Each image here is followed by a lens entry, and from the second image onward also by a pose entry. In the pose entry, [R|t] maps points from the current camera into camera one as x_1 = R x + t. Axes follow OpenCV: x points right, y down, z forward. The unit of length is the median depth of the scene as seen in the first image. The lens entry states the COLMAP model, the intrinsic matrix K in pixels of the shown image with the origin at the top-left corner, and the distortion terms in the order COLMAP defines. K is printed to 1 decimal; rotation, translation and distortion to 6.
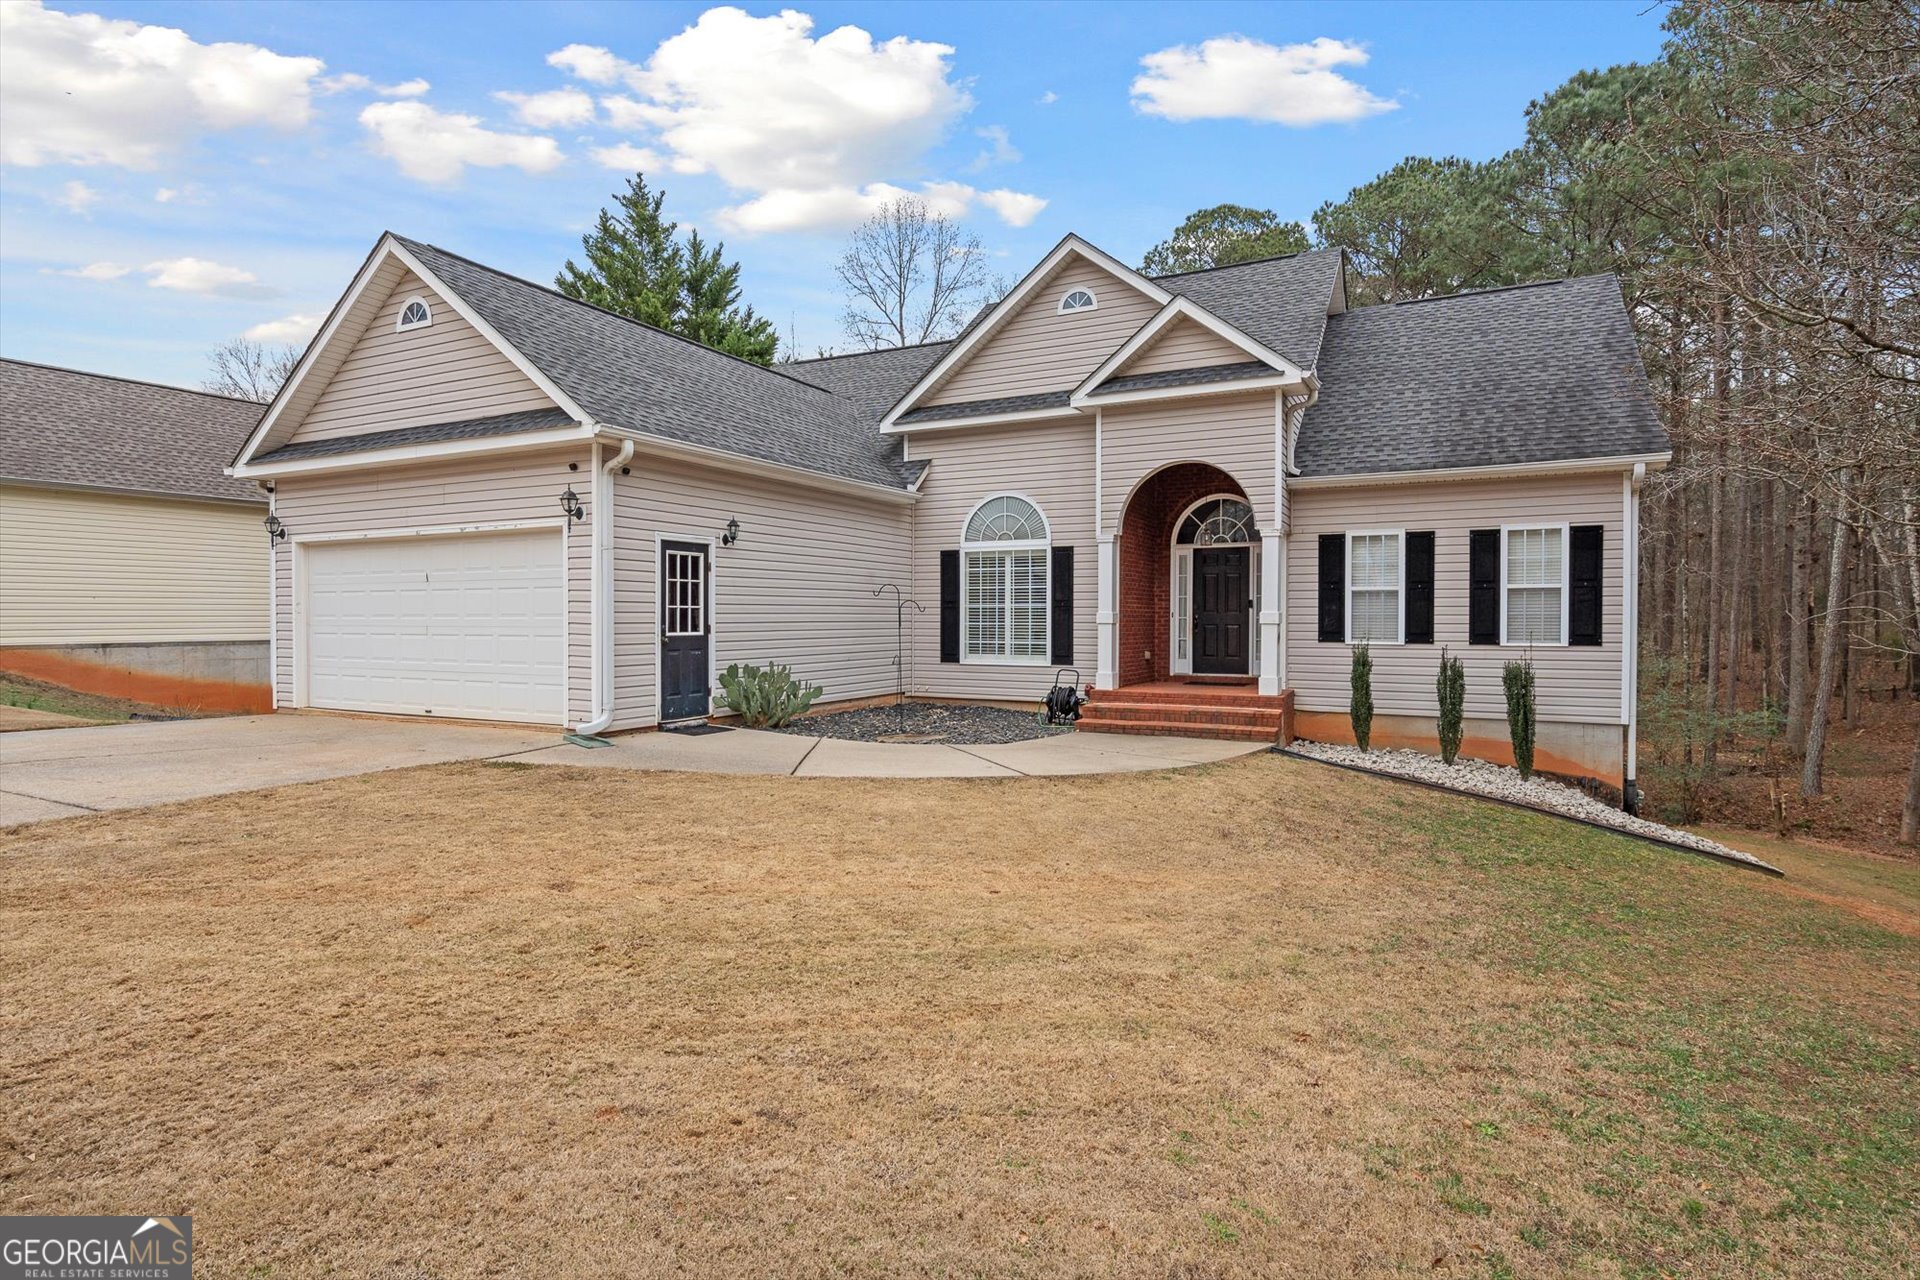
lens RADIAL K [[955.0, 0, 960.6], [0, 955.0, 637.0], [0, 0, 1]] dist [0.003888, 0.000508]
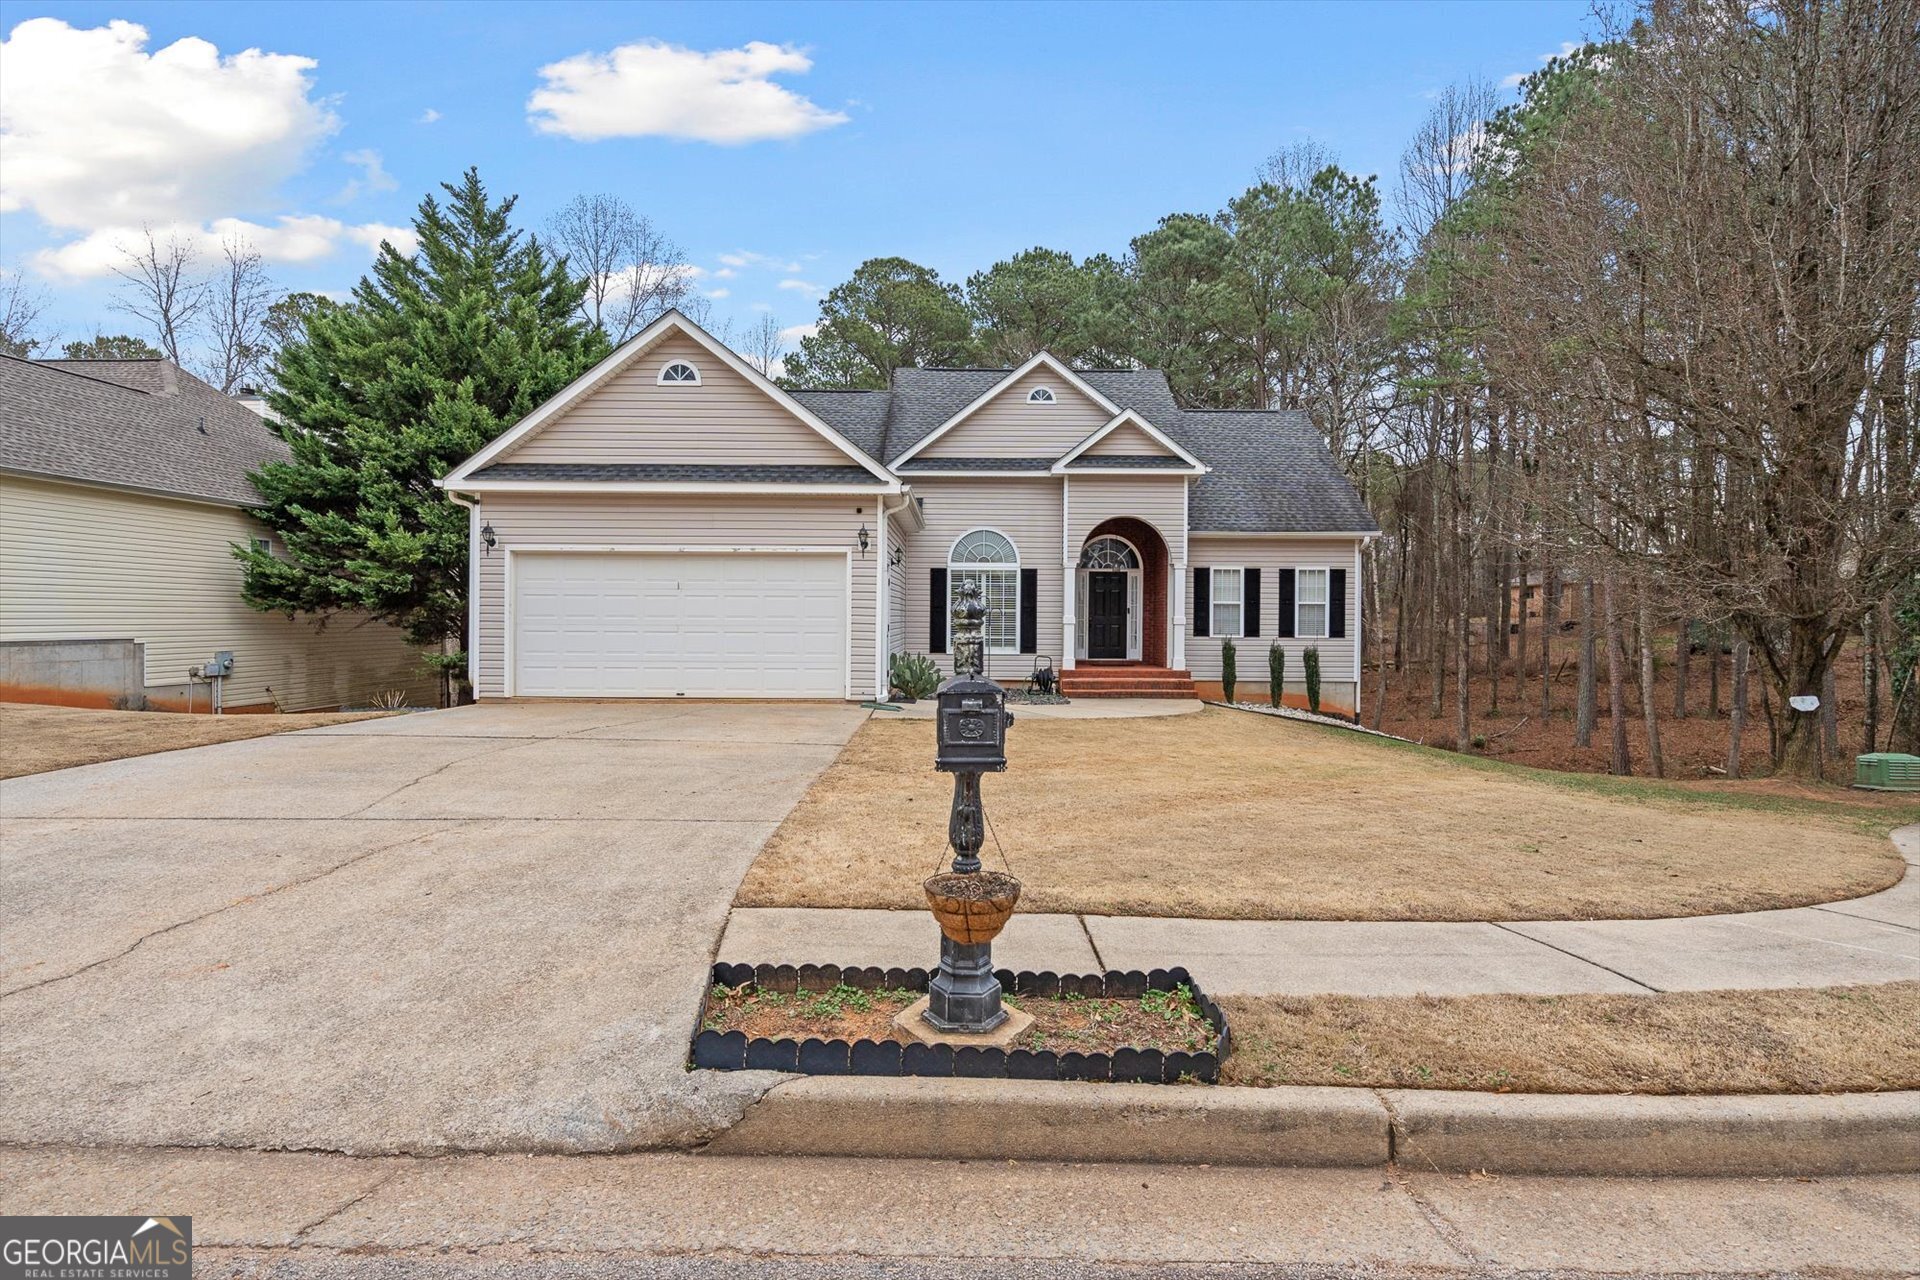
lens RADIAL K [[955.0, 0, 965.7], [0, 955.0, 631.2], [0, 0, 1]] dist [0.003888, 0.000508]
pose [[0.892312, -0.000612, 0.451419, -0.680628], [0.002709, 0.999988, -0.004000, 0.002151], [-0.451411, 0.004793, 0.892303, -0.231554]]
